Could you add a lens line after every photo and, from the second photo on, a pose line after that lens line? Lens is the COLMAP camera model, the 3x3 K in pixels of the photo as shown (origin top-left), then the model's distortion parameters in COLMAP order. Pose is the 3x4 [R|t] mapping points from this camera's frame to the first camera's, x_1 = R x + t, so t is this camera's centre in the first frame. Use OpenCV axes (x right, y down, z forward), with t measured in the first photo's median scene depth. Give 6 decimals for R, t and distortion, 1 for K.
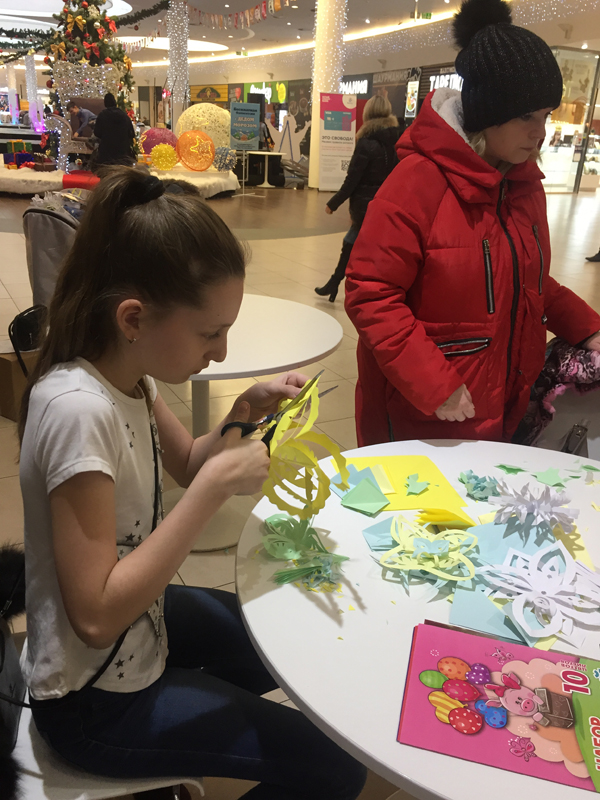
lens RADIAL K [[696.5, 0, 296.0], [0, 696.5, 399.3], [0, 0, 1]] dist [0.094341, -0.132830]
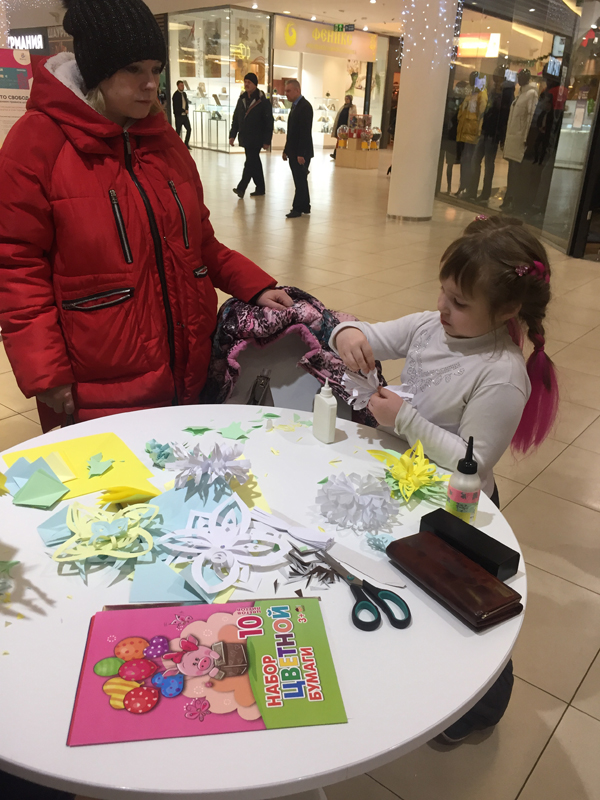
lens RADIAL K [[696.5, 0, 297.9], [0, 696.5, 406.1], [0, 0, 1]] dist [0.094341, -0.132830]
pose [[0.920166, -0.164152, 0.355455, 0.116923], [0.143757, 0.986105, 0.083247, 0.002738], [-0.364181, -0.025502, 0.930979, 0.016102]]
